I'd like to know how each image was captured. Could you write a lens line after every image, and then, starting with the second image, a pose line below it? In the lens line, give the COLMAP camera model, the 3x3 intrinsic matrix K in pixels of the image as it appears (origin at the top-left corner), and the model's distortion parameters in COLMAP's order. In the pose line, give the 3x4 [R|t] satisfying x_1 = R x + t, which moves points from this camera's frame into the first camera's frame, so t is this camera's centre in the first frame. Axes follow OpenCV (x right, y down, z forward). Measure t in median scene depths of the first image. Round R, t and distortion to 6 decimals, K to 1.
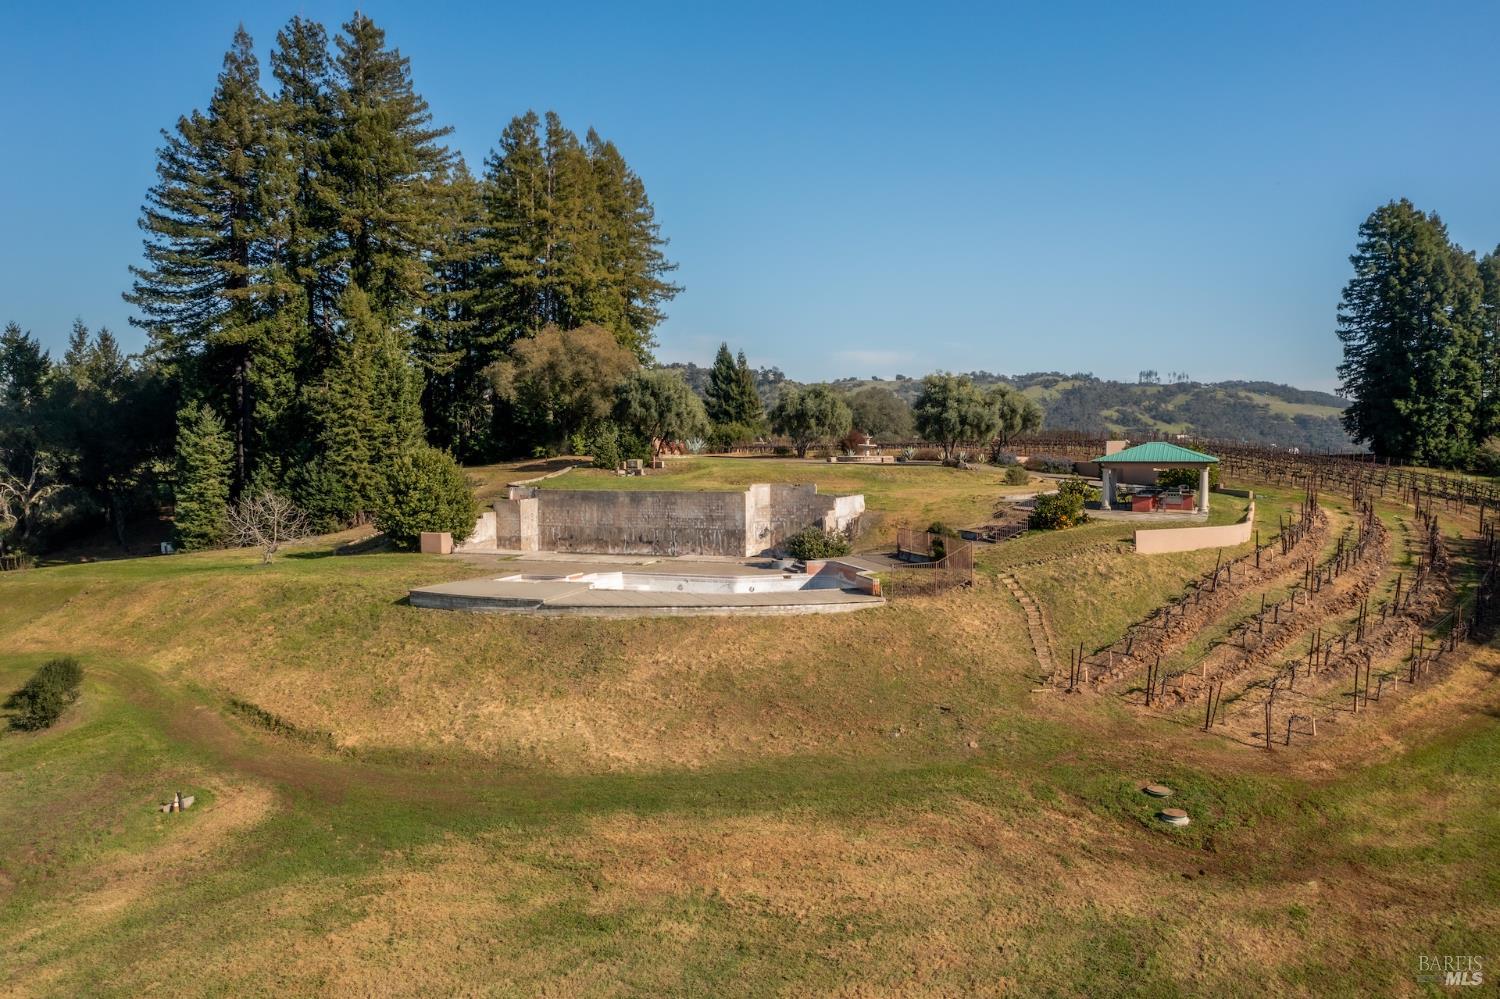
lens RADIAL K [[1180.5, 0, 749.4], [0, 1180.5, 507.3], [0, 0, 1]] dist [-0.020793, 0.009519]
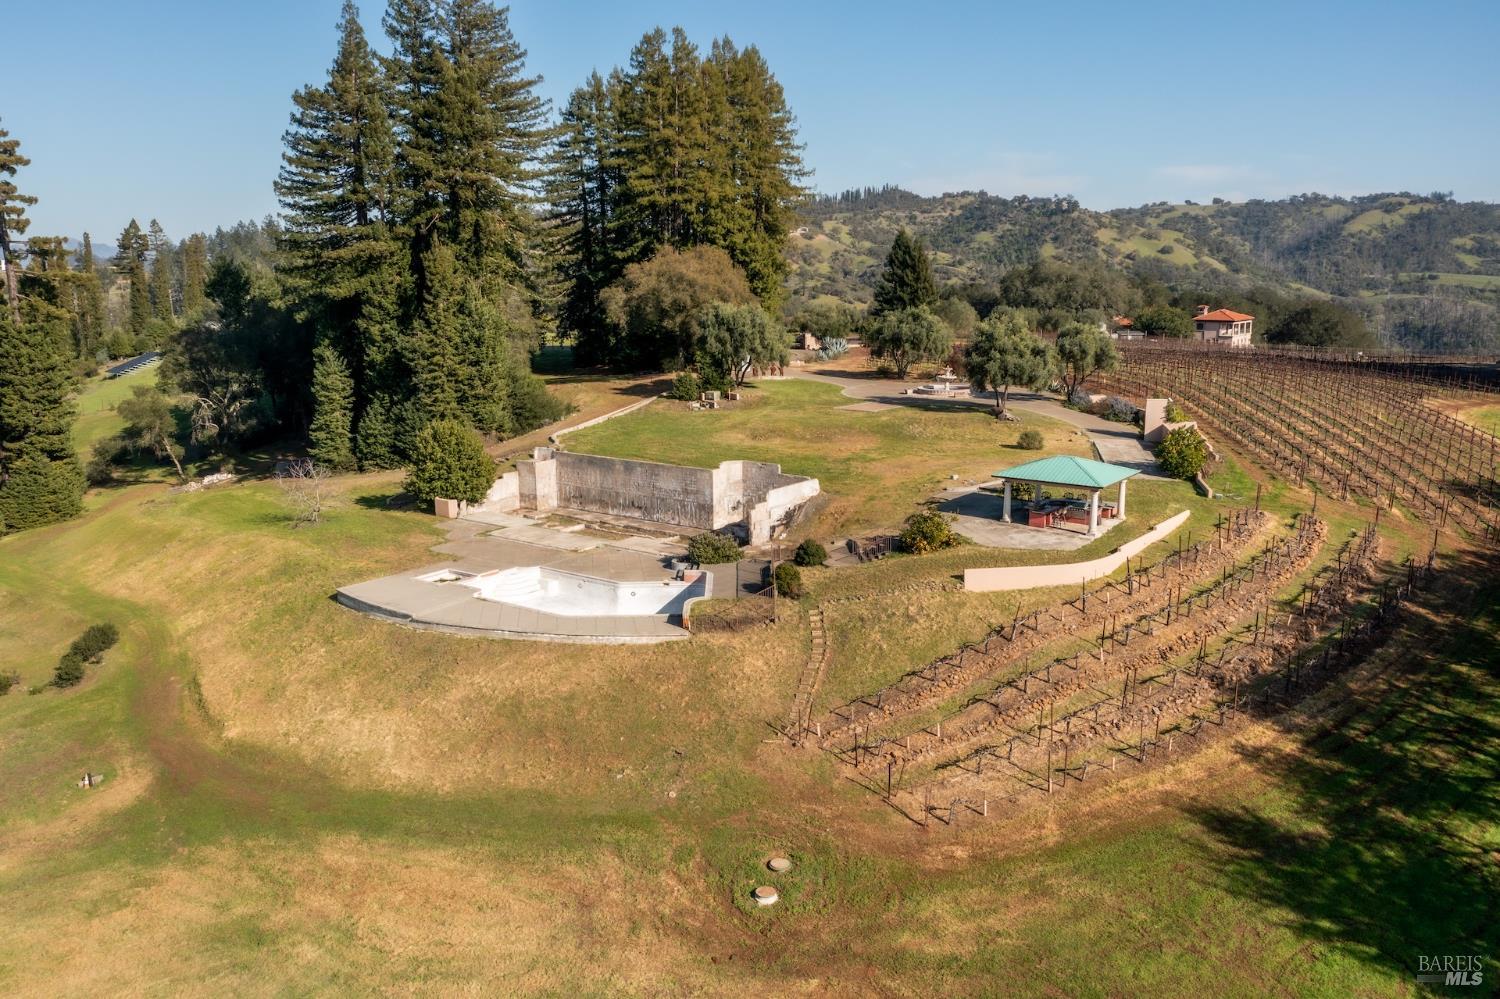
lens RADIAL K [[1180.5, 0, 749.4], [0, 1180.5, 507.3], [0, 0, 1]] dist [-0.020793, 0.009519]
pose [[0.968586, 0.048065, -0.243991, 0.225830], [-0.012004, 0.989037, 0.147181, -0.106779], [0.248391, -0.139629, 0.958544, -0.026631]]
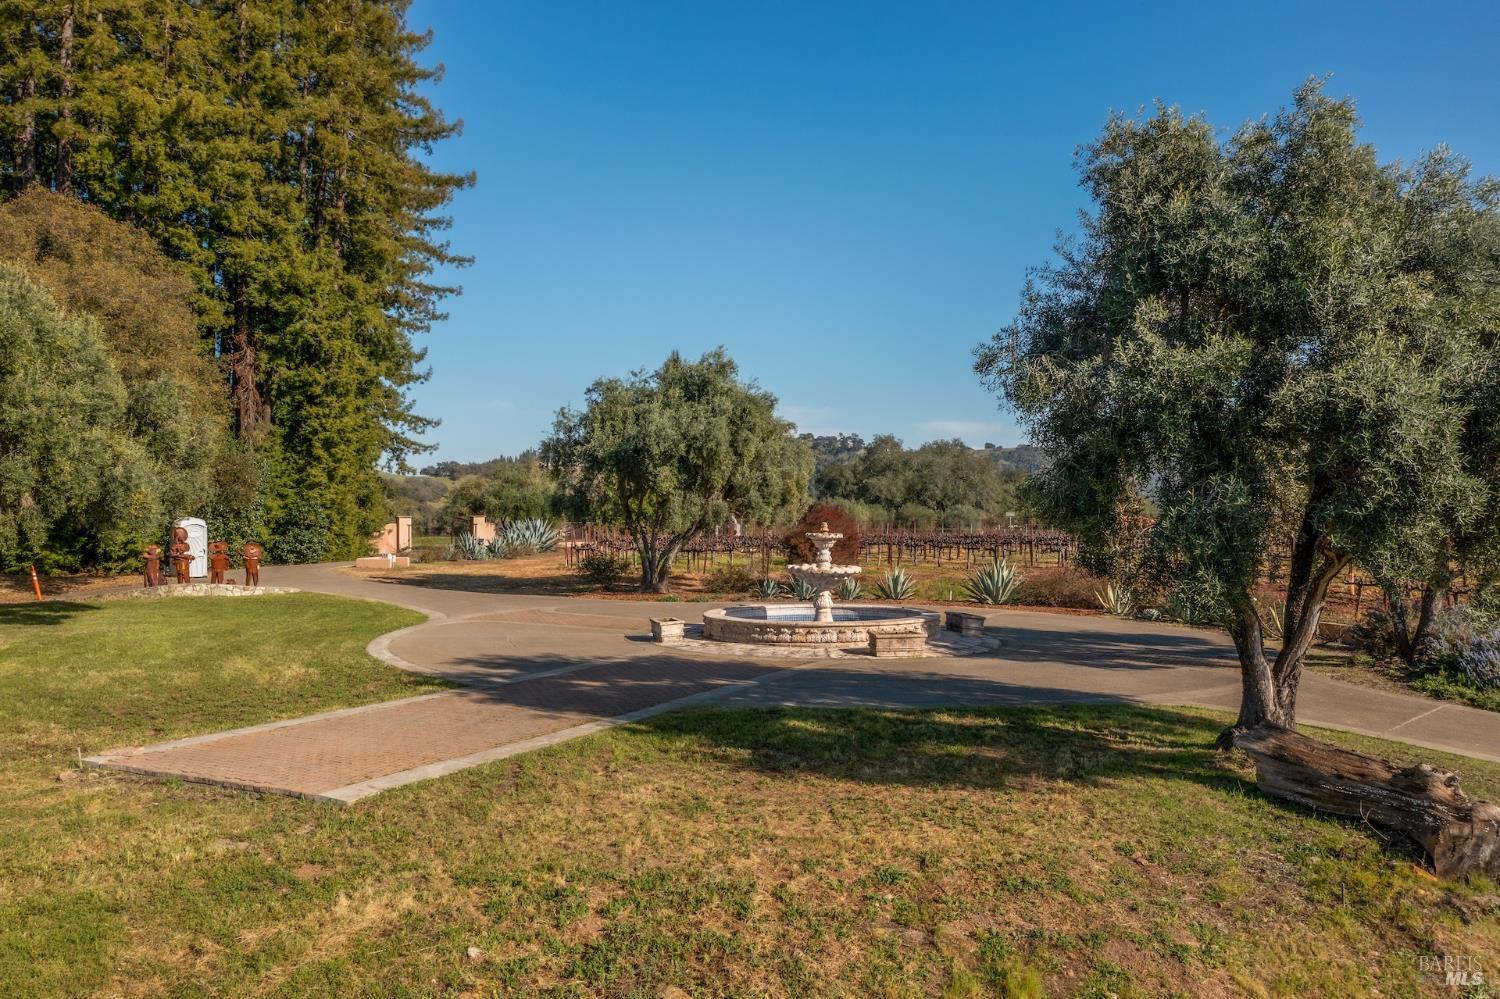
lens RADIAL K [[1180.5, 0, 749.4], [0, 1180.5, 507.3], [0, 0, 1]] dist [-0.020793, 0.009519]
pose [[0.997229, 0.003760, -0.074303, 0.123793], [-0.008154, 0.998230, -0.058912, -0.061299], [0.073950, 0.059354, 0.995494, 0.908292]]
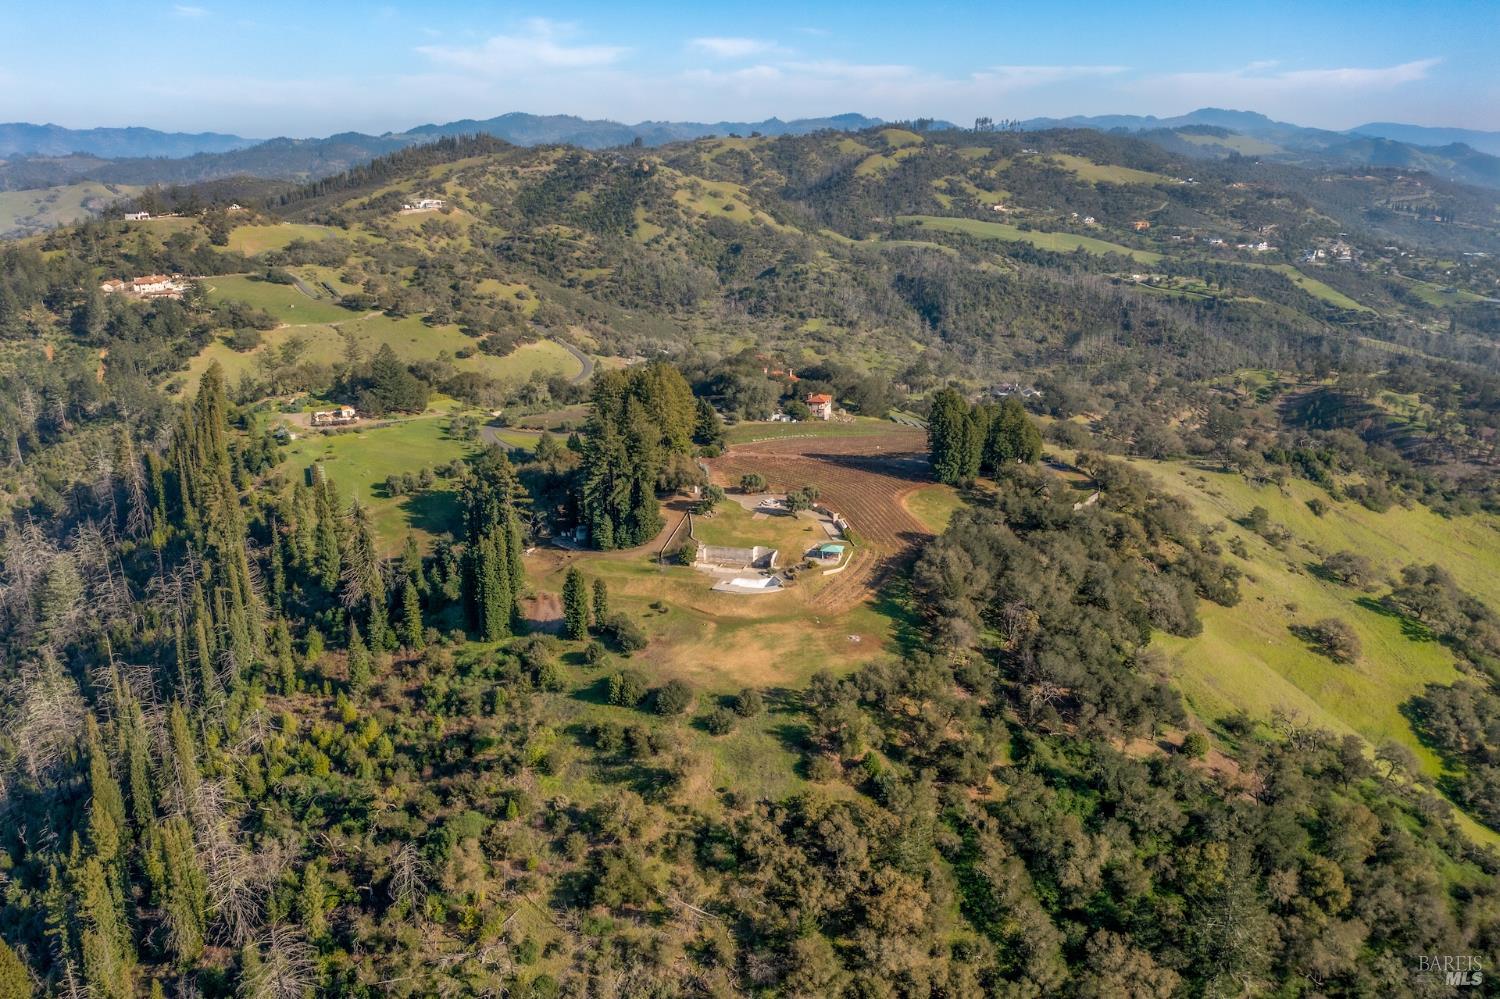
lens RADIAL K [[1180.5, 0, 749.4], [0, 1180.5, 507.3], [0, 0, 1]] dist [-0.020793, 0.009519]
pose [[0.992164, -0.037668, 0.119128, -0.454472], [0.007346, 0.969409, 0.245340, -1.055917], [-0.124725, -0.242542, 0.962090, -2.794684]]
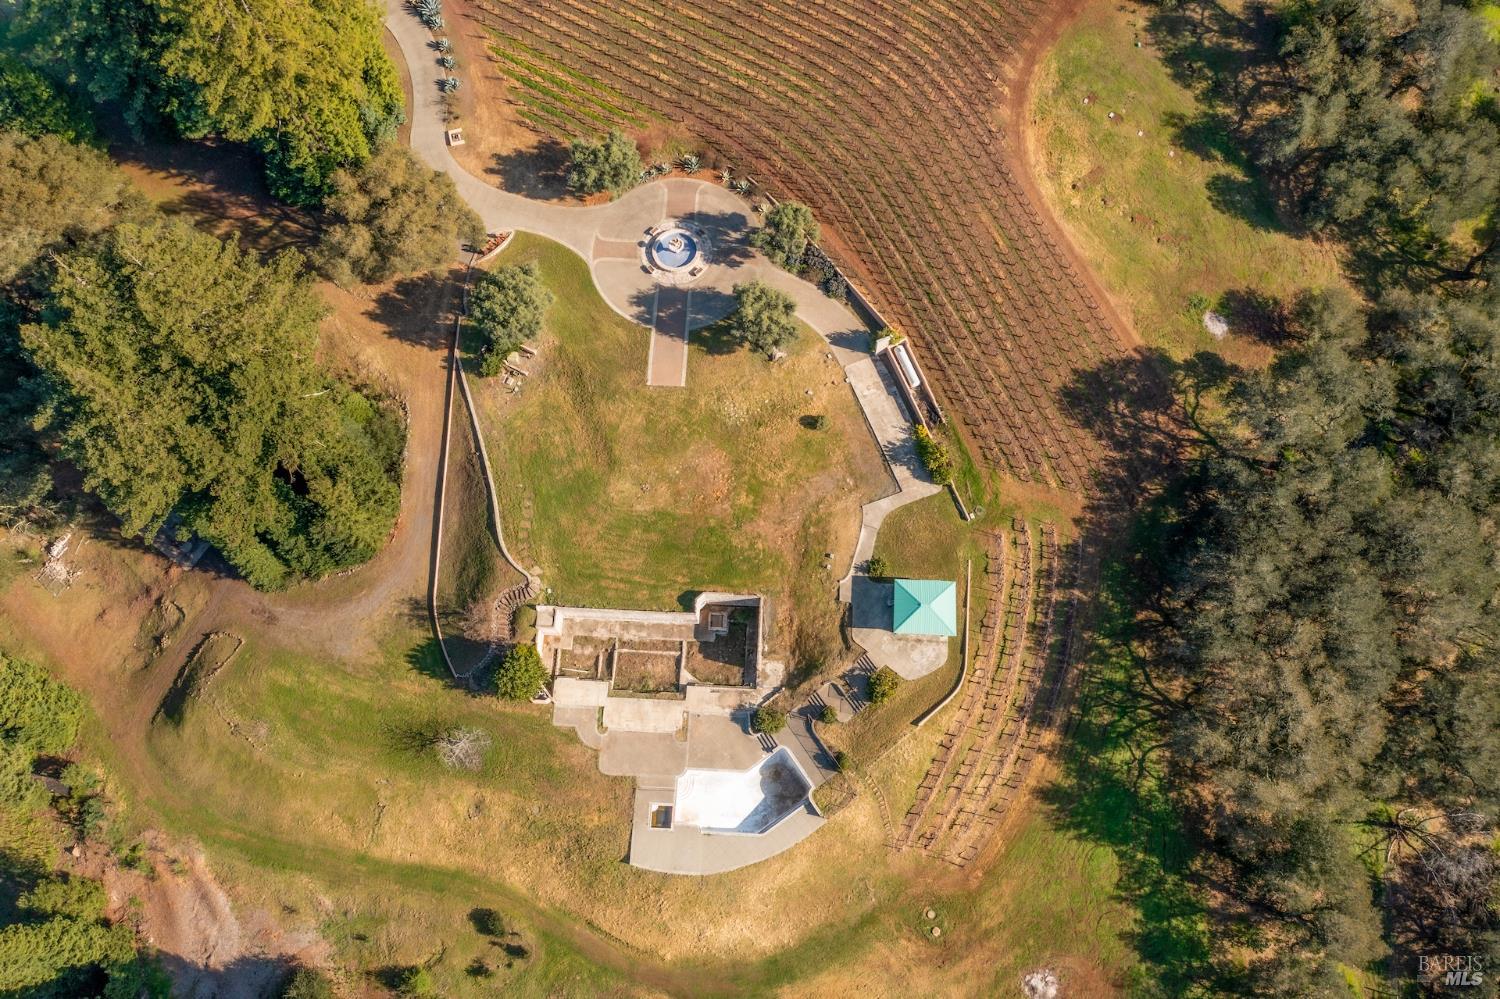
lens RADIAL K [[1180.5, 0, 749.4], [0, 1180.5, 507.3], [0, 0, 1]] dist [-0.020793, 0.009519]
pose [[0.943408, -0.317623, 0.095376, -0.033625], [0.035659, 0.383082, 0.923026, -1.265645], [-0.329711, -0.867389, 0.372729, 0.359060]]
